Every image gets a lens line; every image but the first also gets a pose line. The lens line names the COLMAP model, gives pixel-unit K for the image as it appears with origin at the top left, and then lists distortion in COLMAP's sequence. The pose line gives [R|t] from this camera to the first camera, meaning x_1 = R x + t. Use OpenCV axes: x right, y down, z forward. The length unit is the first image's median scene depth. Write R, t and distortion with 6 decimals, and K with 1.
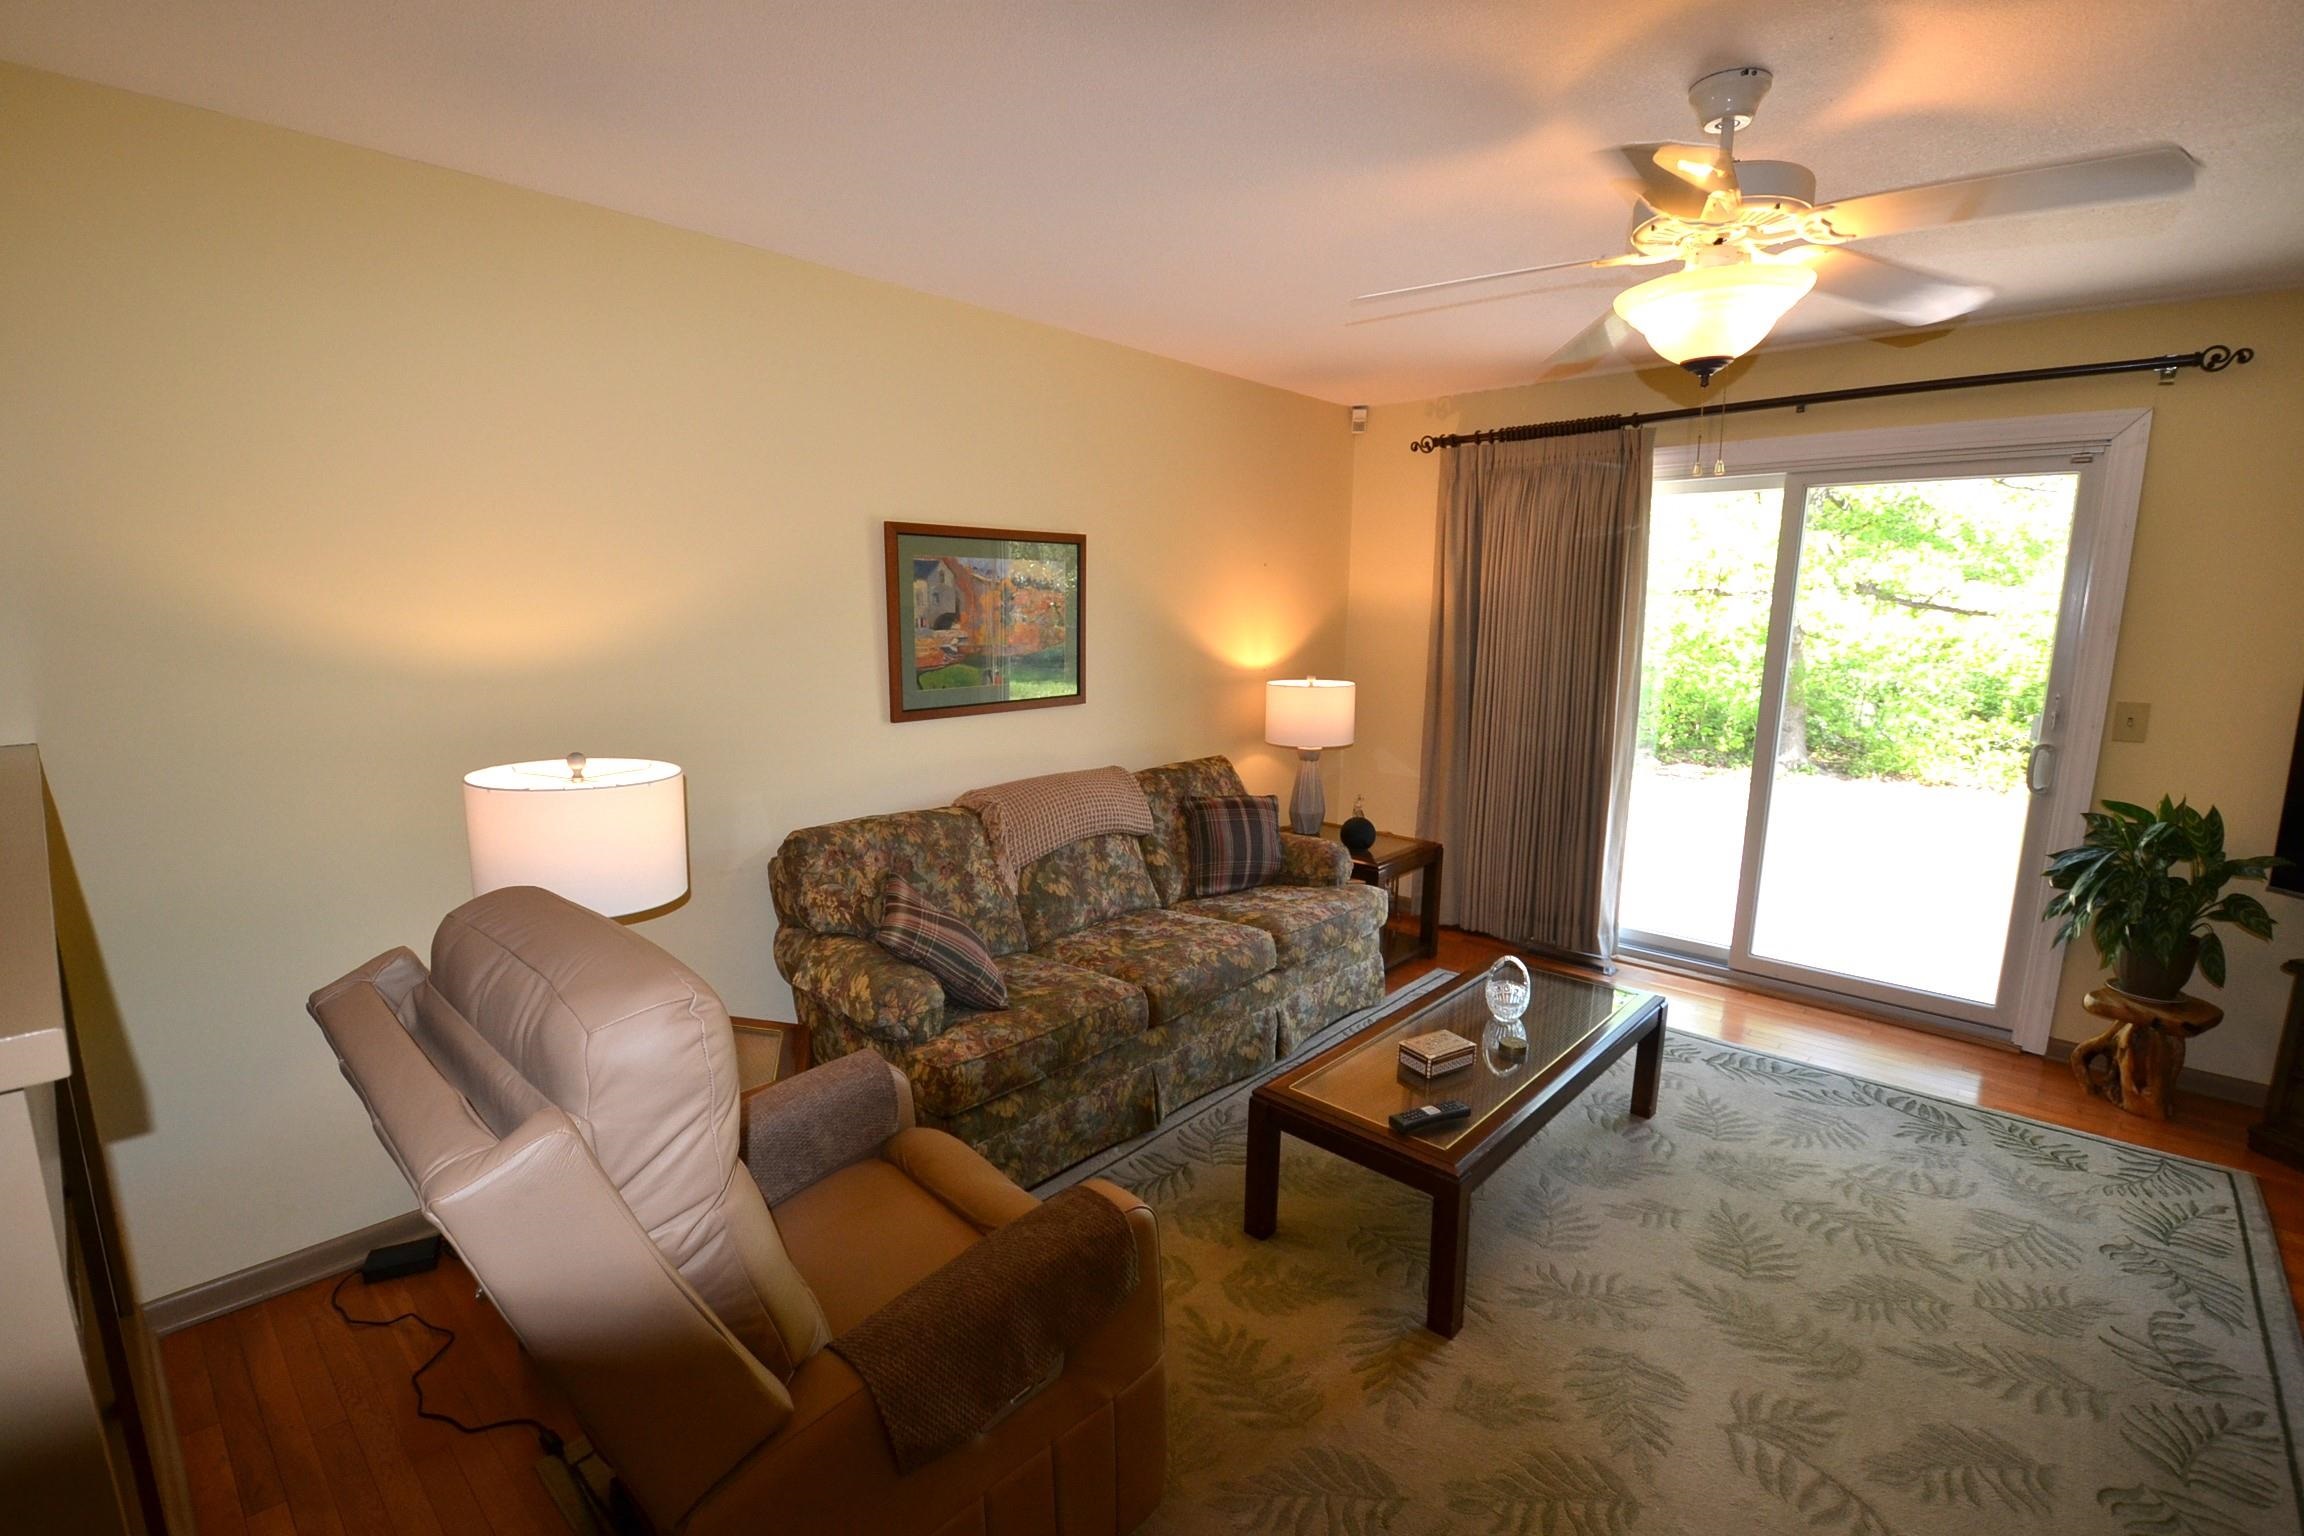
lens RADIAL K [[1022.4, 0, 1144.2], [0, 1022.4, 781.6], [0, 0, 1]] dist [0.004361, -0.015760]
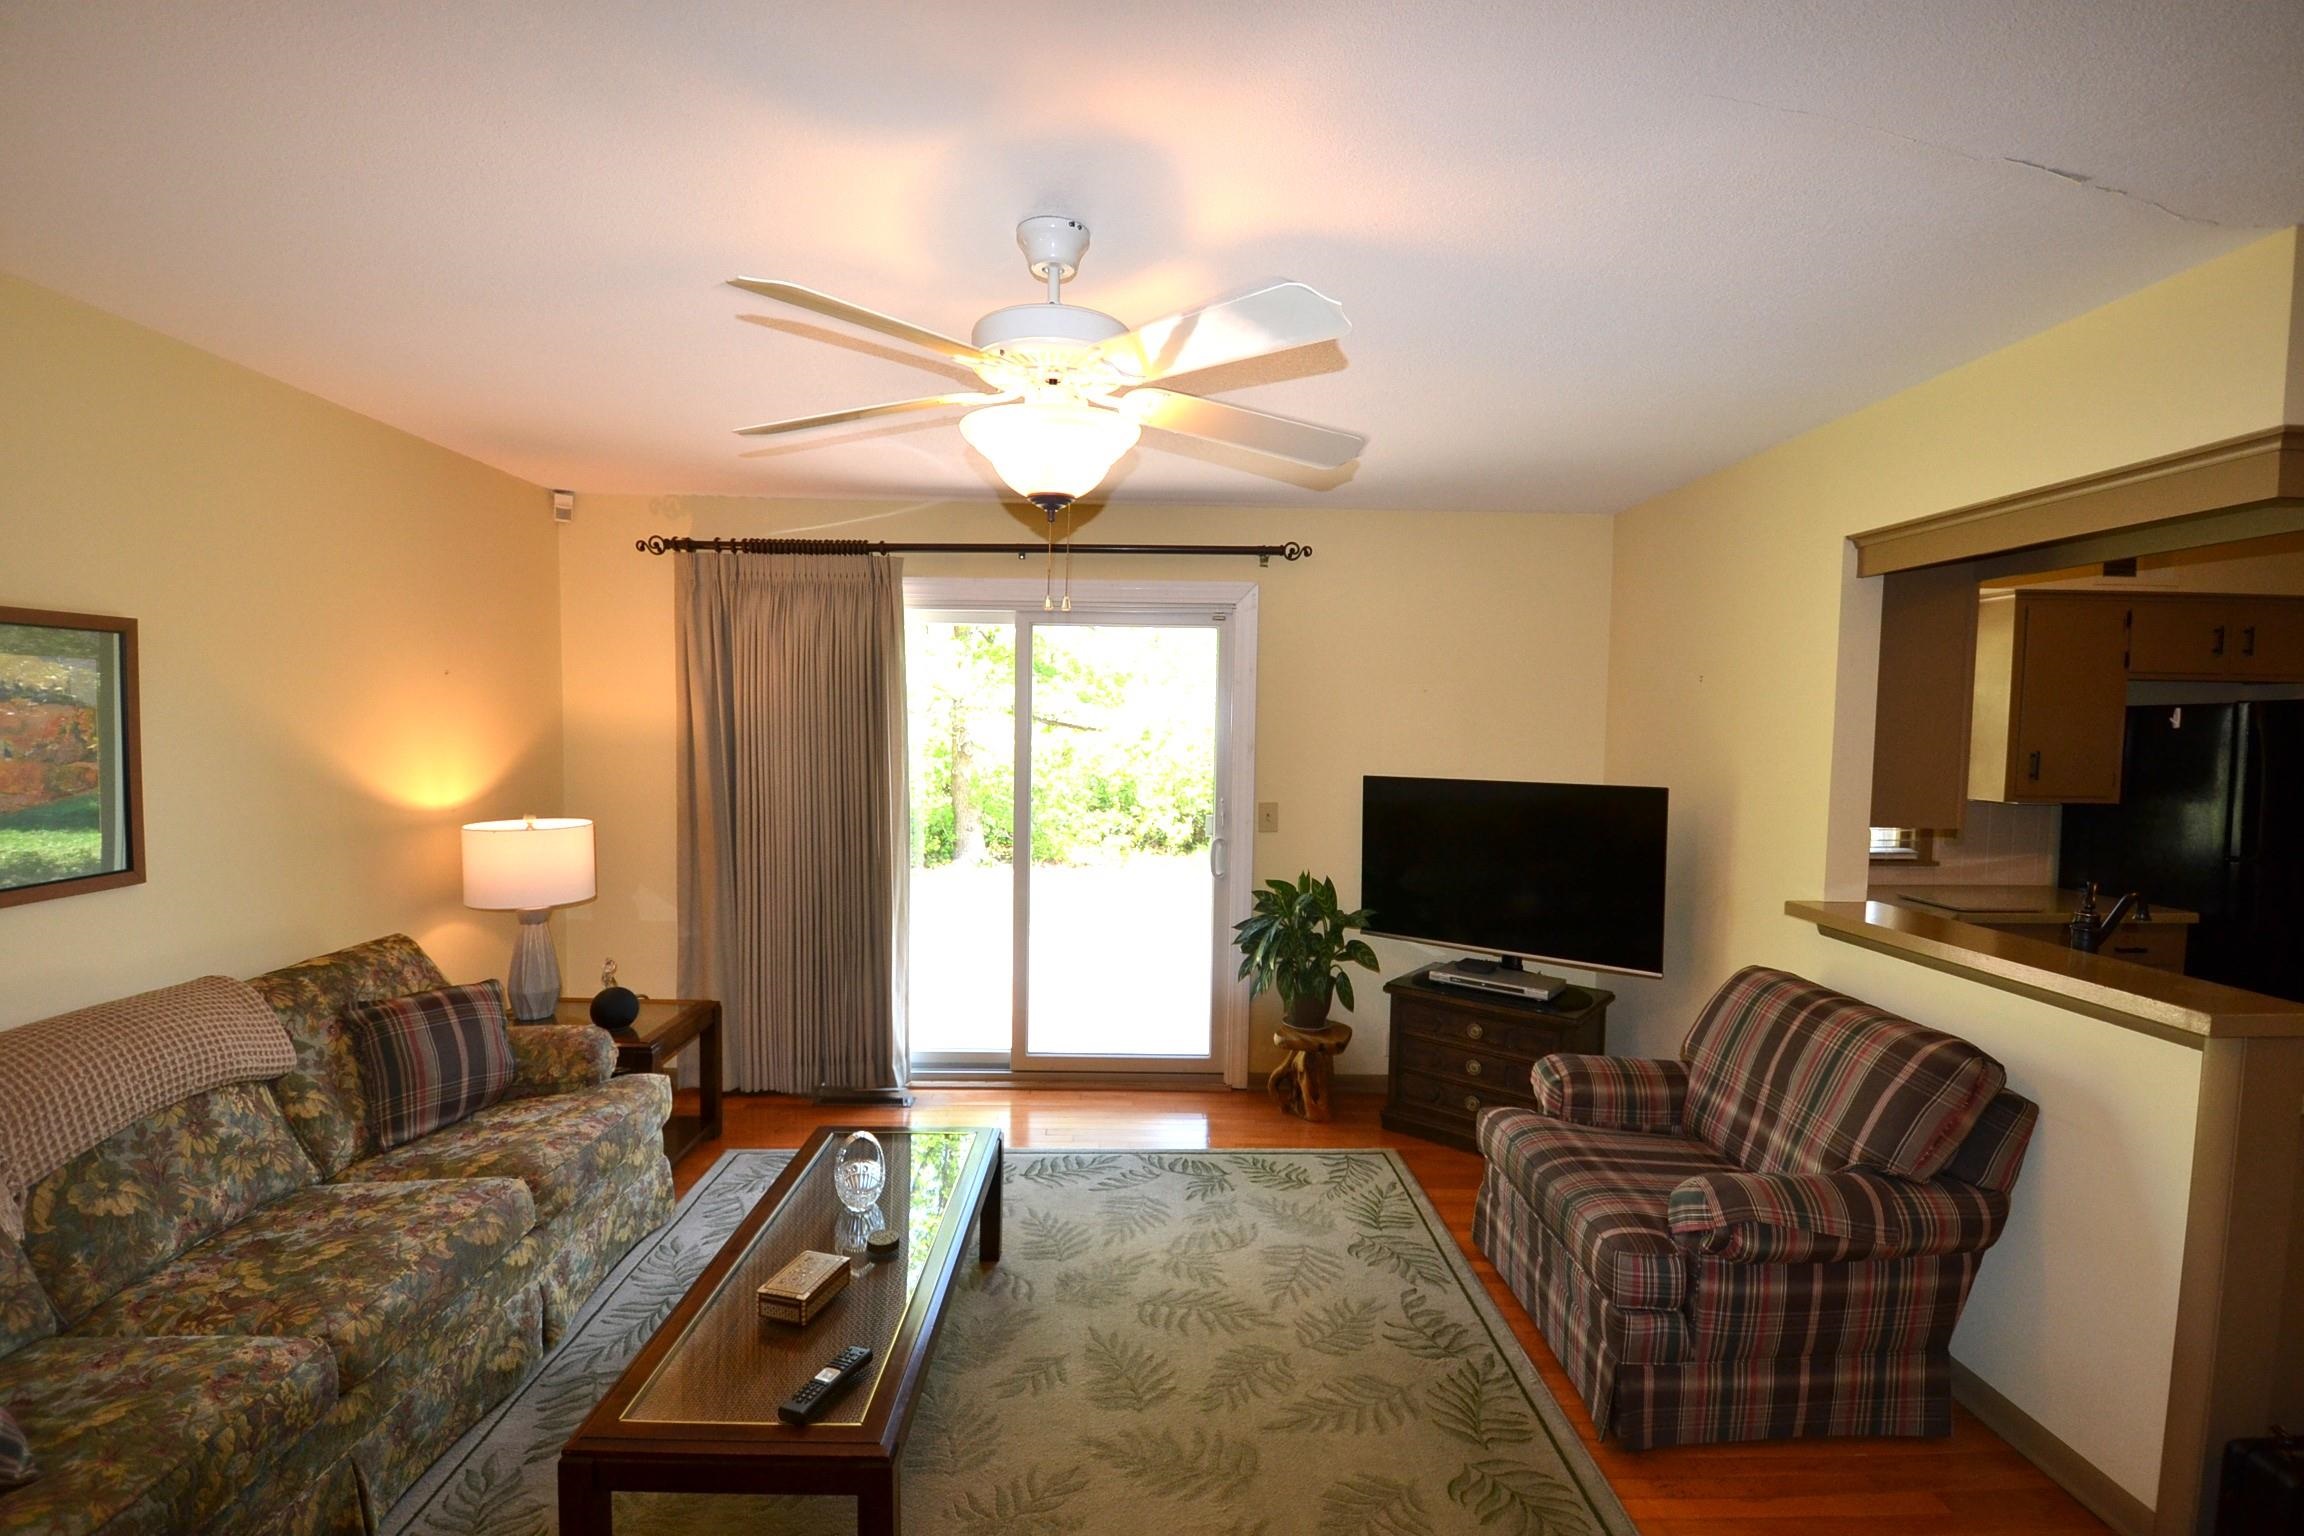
lens RADIAL K [[1022.4, 0, 1156.4], [0, 1022.4, 782.4], [0, 0, 1]] dist [0.004361, -0.015760]
pose [[0.720230, -0.035361, 0.692833, -0.043490], [0.109486, 0.991978, -0.063186, -0.035055], [-0.685041, 0.121364, 0.718324, 0.140244]]
